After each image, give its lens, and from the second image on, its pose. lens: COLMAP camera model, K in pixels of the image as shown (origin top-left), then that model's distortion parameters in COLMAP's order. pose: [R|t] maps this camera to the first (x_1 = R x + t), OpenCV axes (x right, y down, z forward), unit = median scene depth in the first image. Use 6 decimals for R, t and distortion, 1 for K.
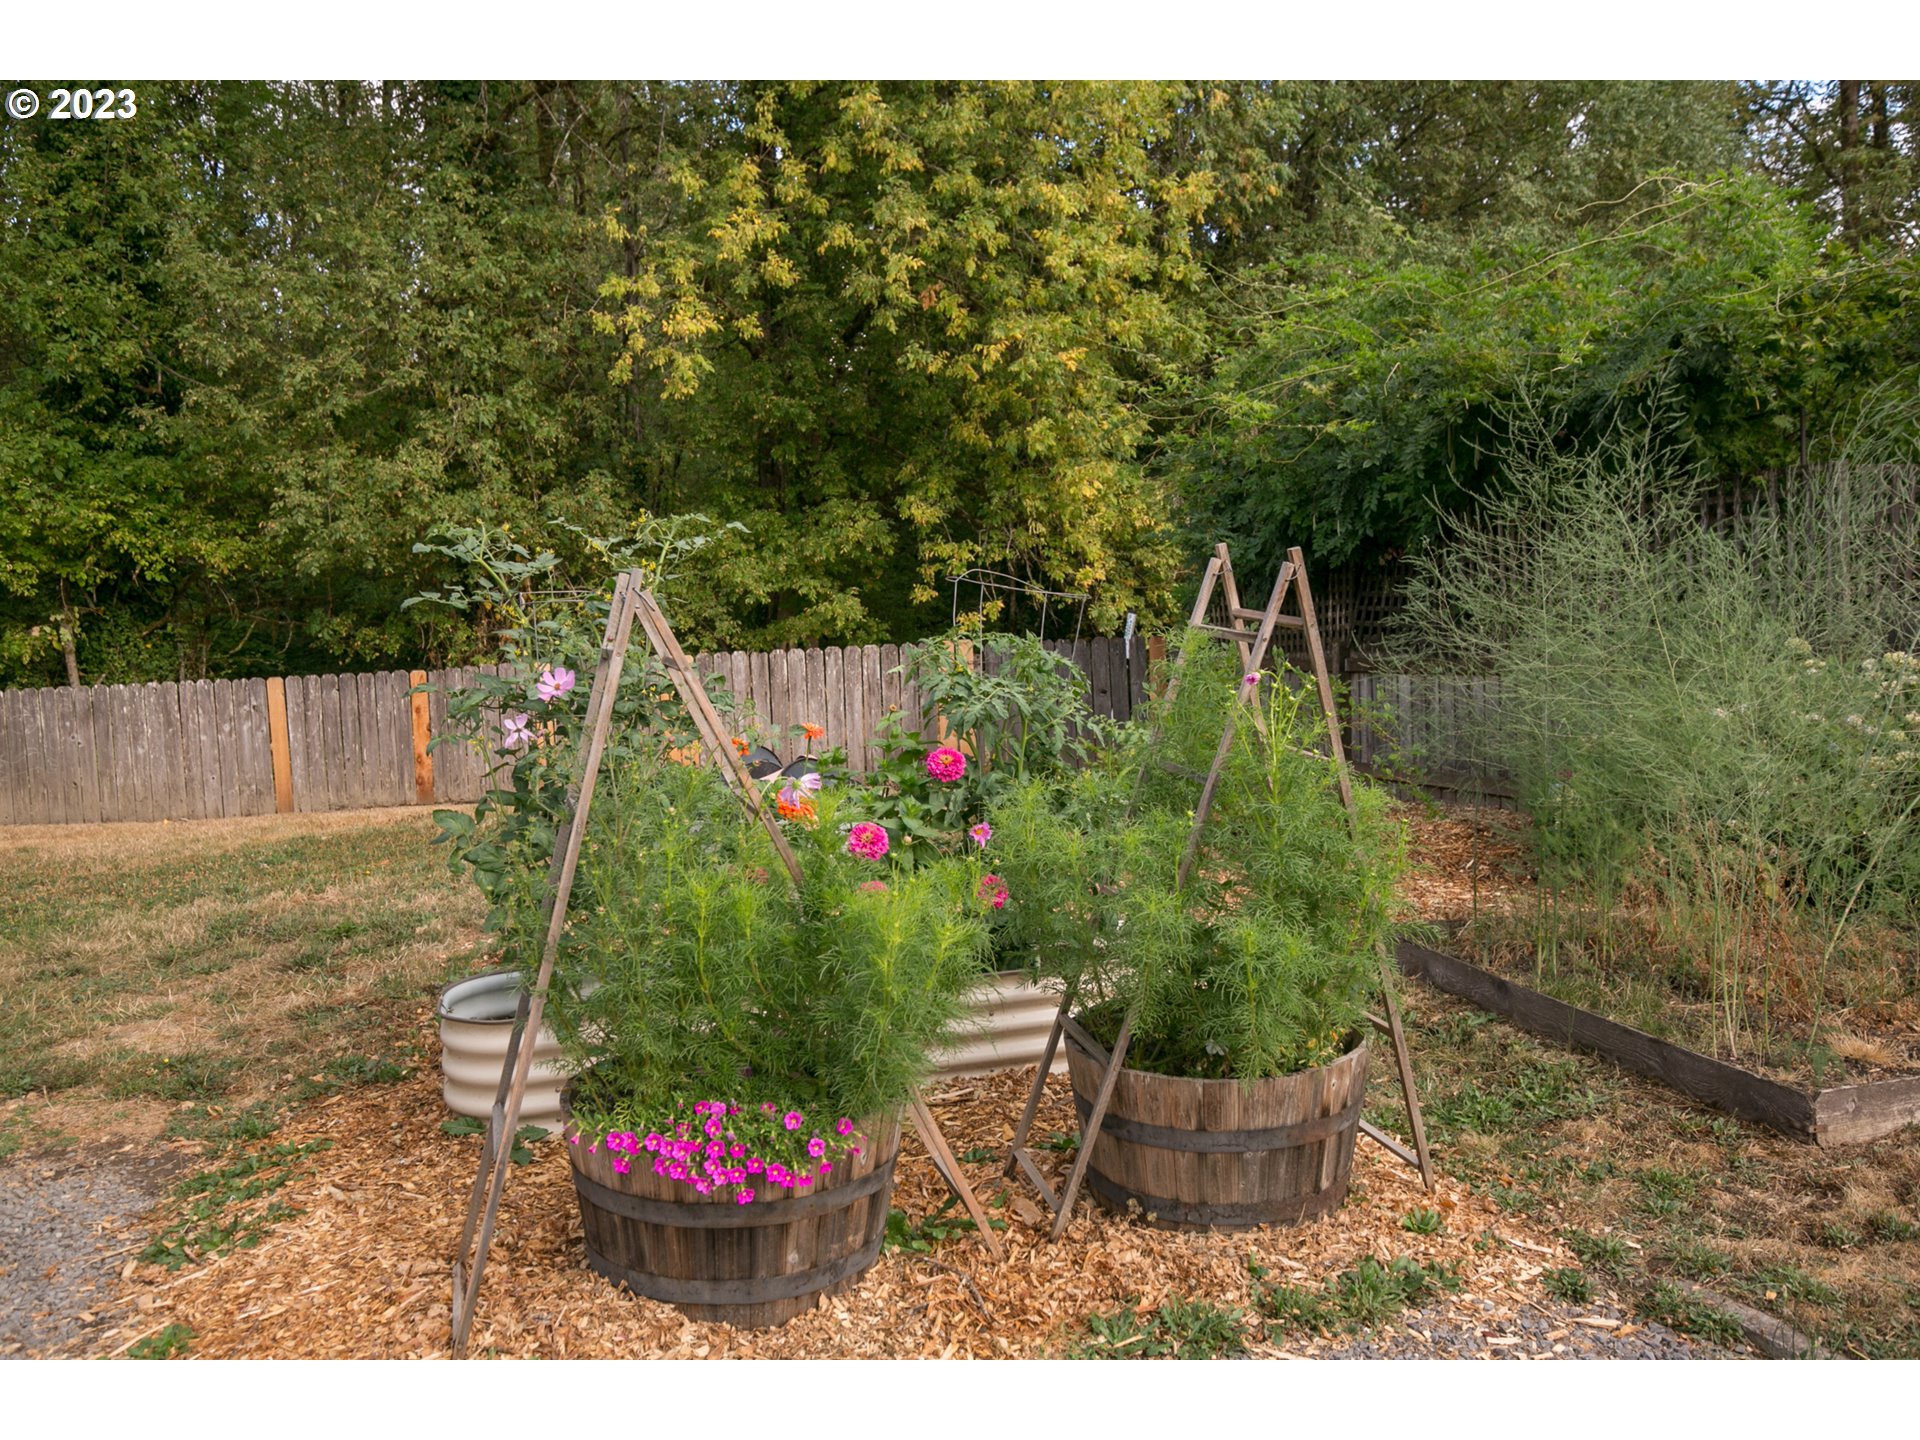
lens RADIAL K [[1510.9, 0, 978.0], [0, 1510.9, 714.8], [0, 0, 1]] dist [0.019709, 0.002232]
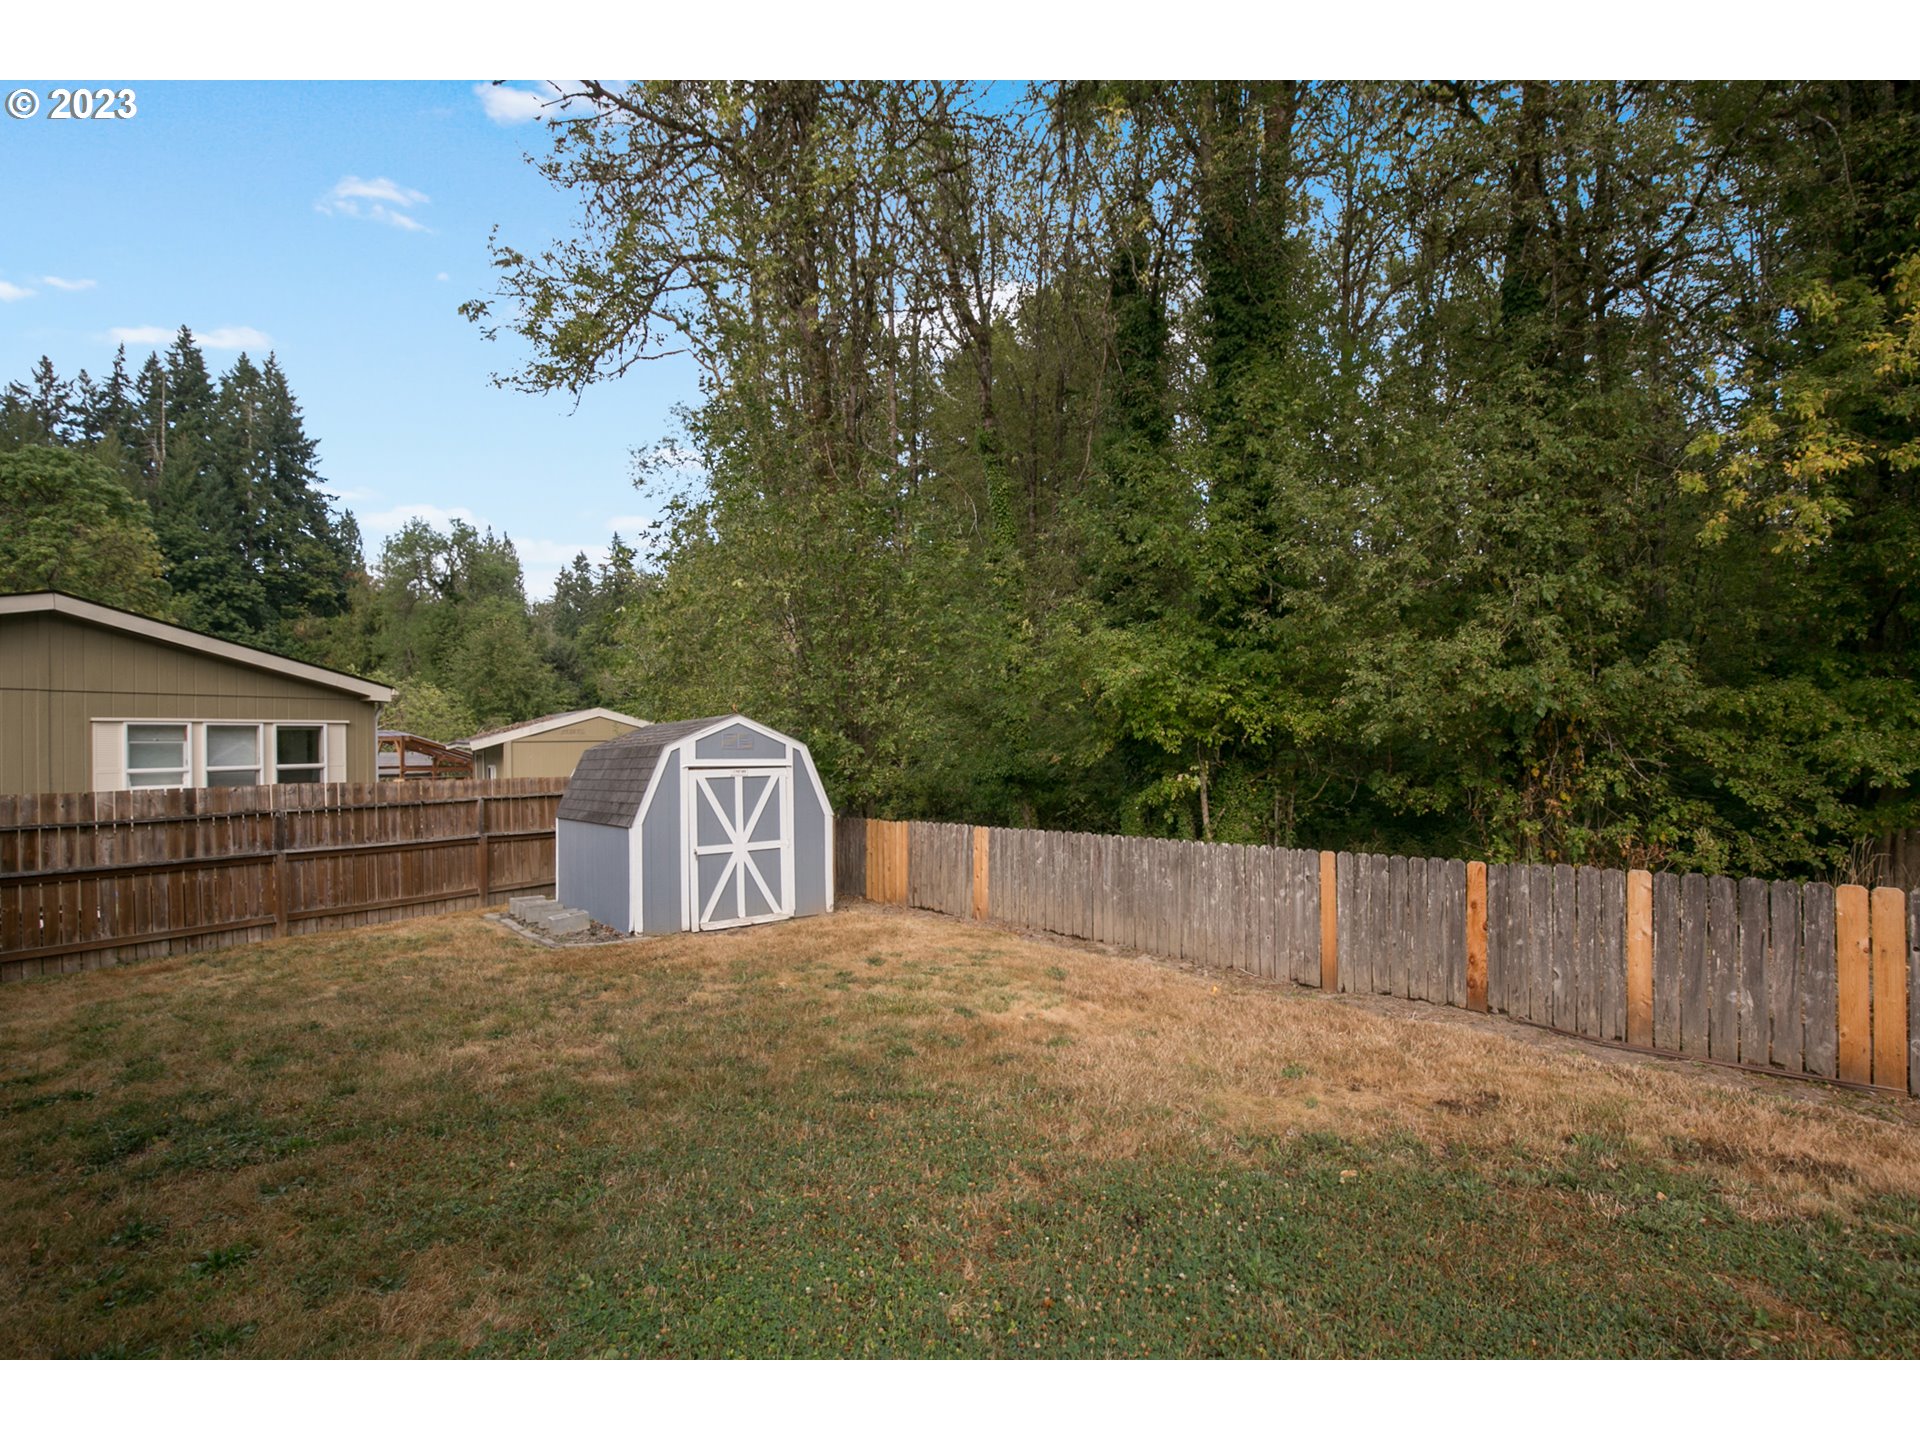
lens RADIAL K [[882.2, 0, 981.0], [0, 882.2, 729.4], [0, 0, 1]] dist [-0.041757, 0.008774]
pose [[0.664465, 0.014701, -0.747175, -0.140406], [-0.078802, 0.995611, -0.050490, -0.045783], [0.743153, 0.092427, 0.662707, 0.335717]]
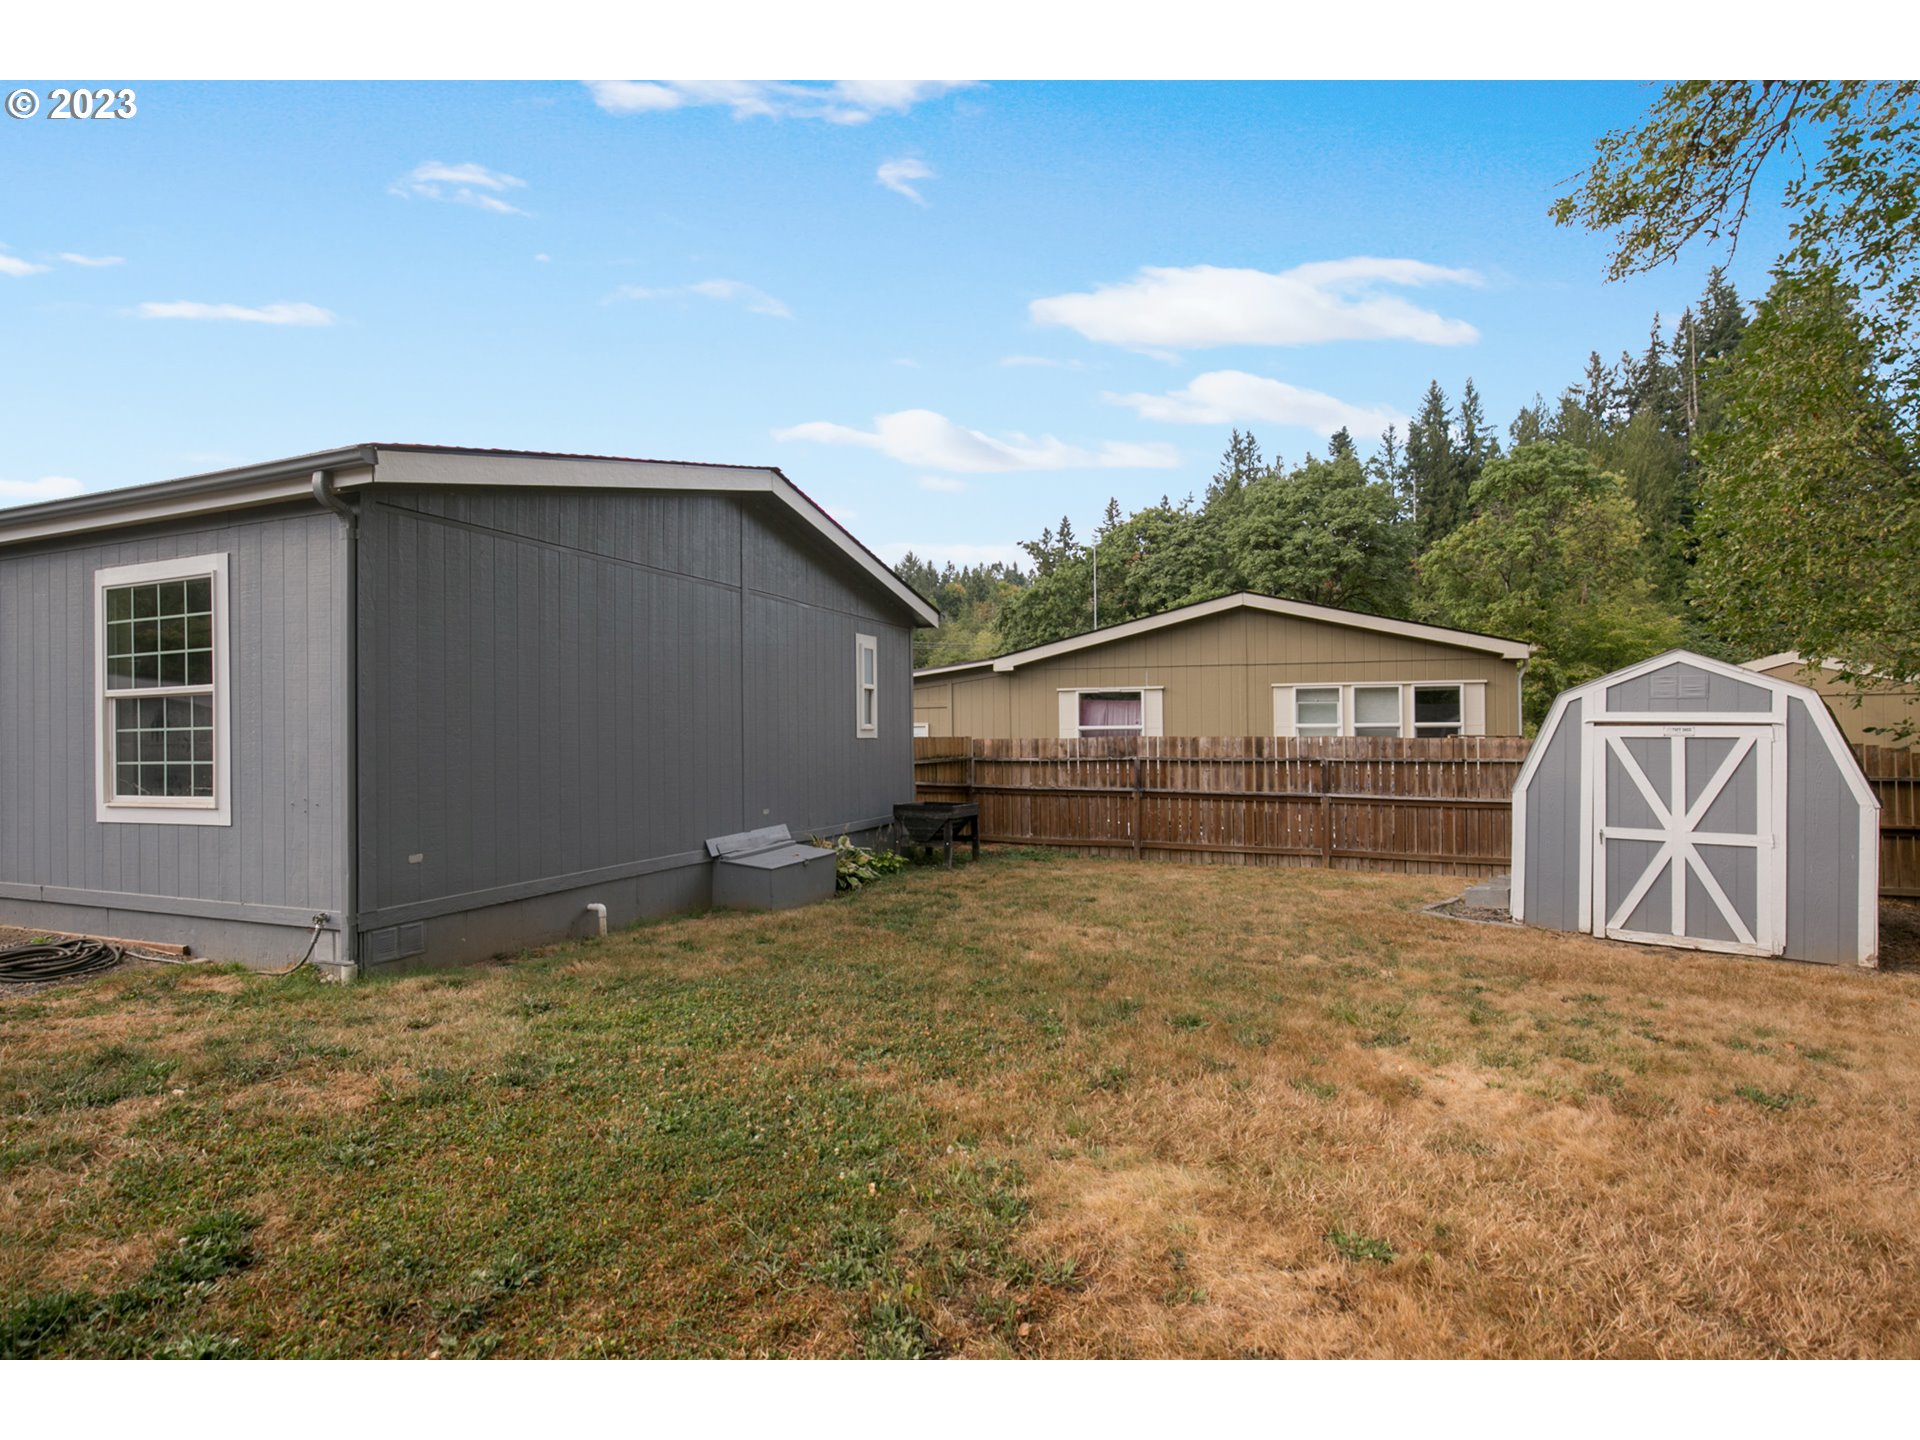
lens RADIAL K [[1029.1, 0, 960.0], [0, 1029.1, 720.0], [0, 0, 1]] dist [-0.041207, -0.000194]
pose [[-0.653882, 0.030400, -0.755986, -0.101458], [-0.041107, 0.996289, 0.075619, -0.062367], [0.755479, 0.080522, -0.650205, 0.681578]]
